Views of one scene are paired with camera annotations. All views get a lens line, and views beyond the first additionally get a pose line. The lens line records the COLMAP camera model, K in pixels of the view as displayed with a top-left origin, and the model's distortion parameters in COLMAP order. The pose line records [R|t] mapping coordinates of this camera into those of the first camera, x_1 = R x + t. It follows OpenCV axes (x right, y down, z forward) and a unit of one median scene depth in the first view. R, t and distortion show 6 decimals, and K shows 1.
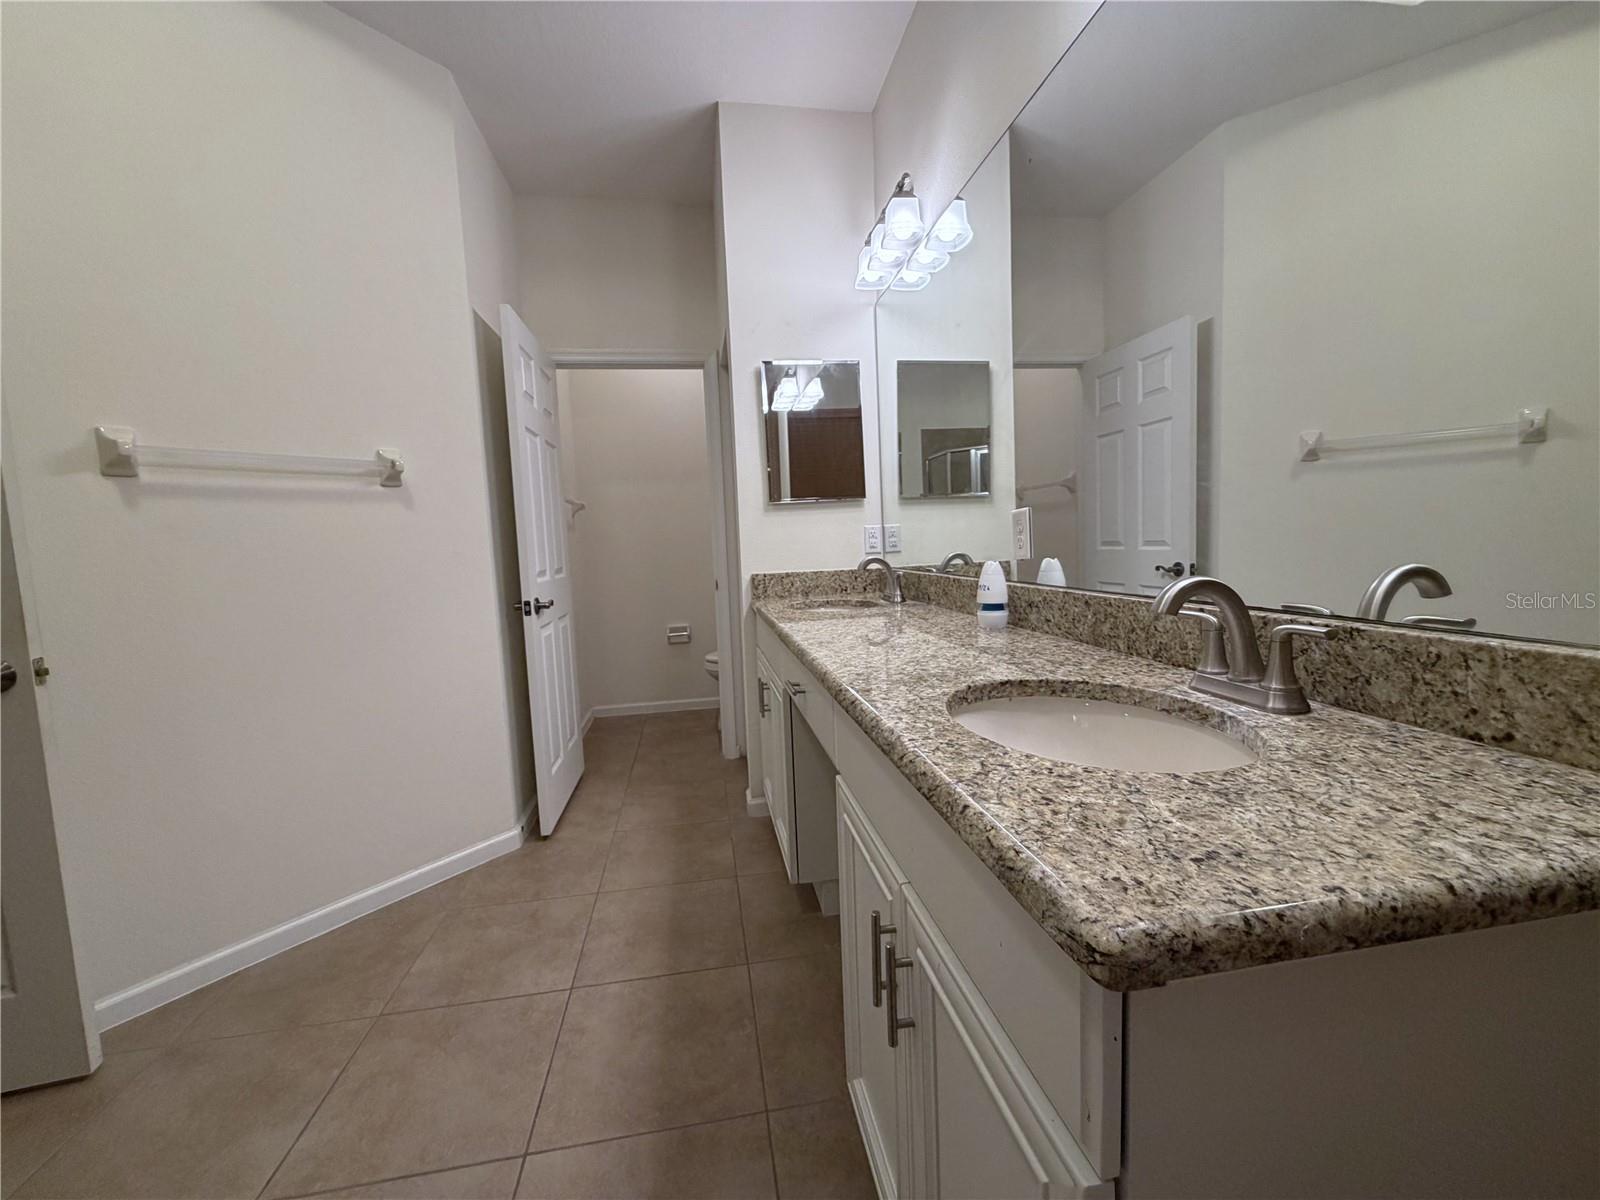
lens RADIAL K [[640.5, 0, 797.3], [0, 640.5, 596.4], [0, 0, 1]] dist [0.000985, 0.000234]
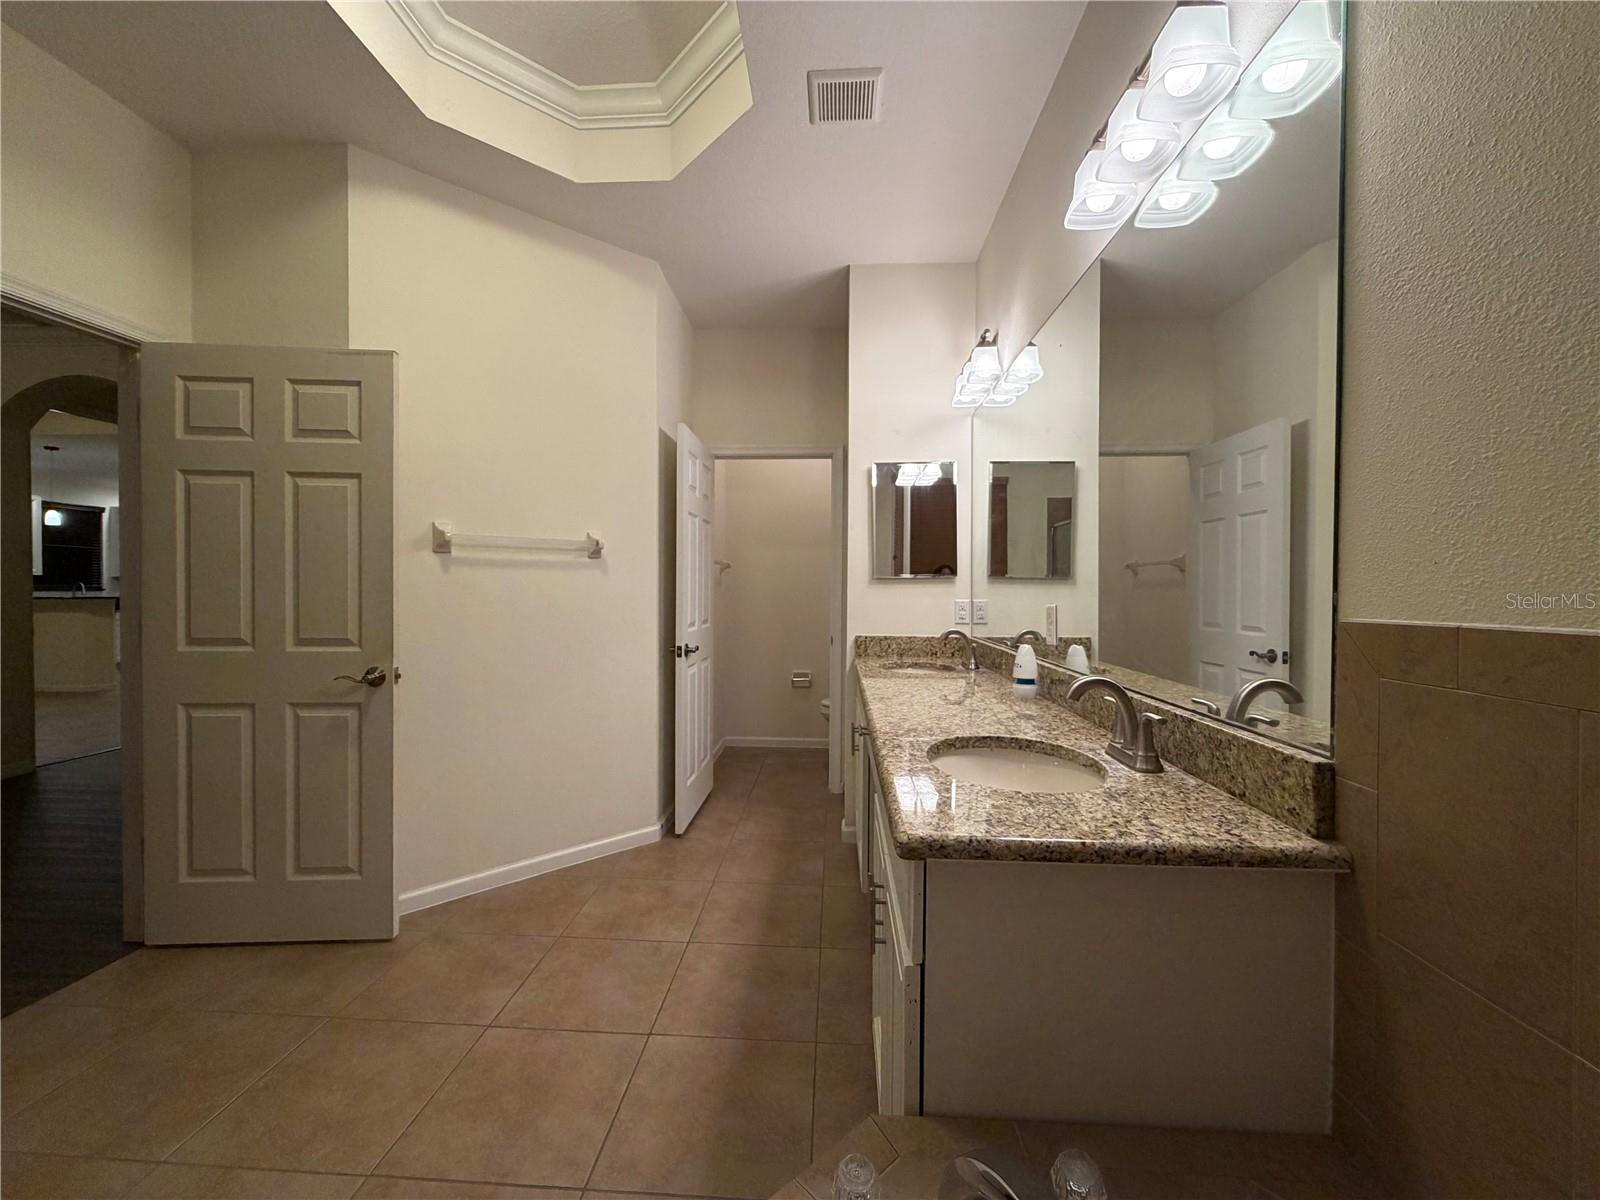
lens RADIAL K [[638.9, 0, 798.5], [0, 638.9, 597.6], [0, 0, 1]] dist [0.001947, 0.000154]
pose [[0.975220, 0.050864, -0.215311, 0.095842], [-0.065963, 0.995798, -0.063531, -0.027724], [0.211174, 0.076159, 0.974477, -0.240319]]
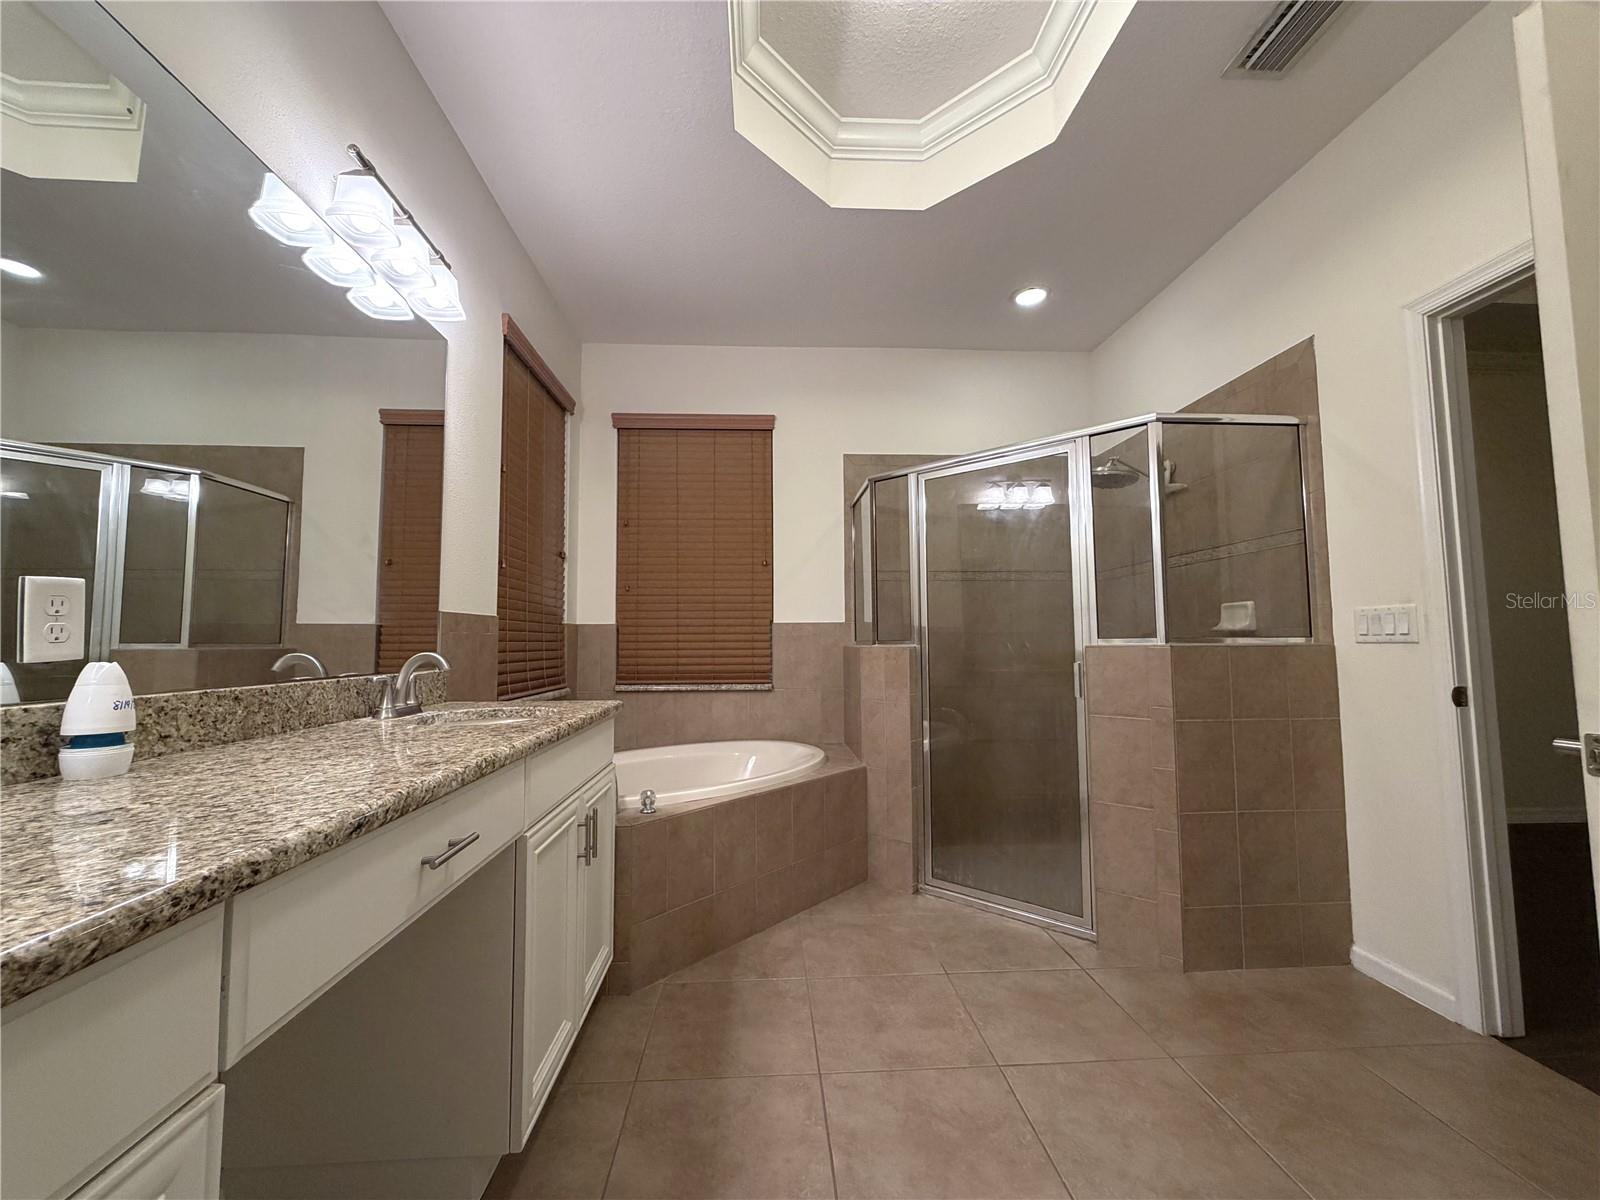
lens RADIAL K [[638.9, 0, 798.5], [0, 638.9, 597.6], [0, 0, 1]] dist [0.001947, 0.000154]
pose [[-0.993989, 0.052045, 0.096320, -0.357291], [0.053378, 0.998510, 0.011308, -0.078768], [-0.095588, 0.016381, -0.995286, 1.386153]]
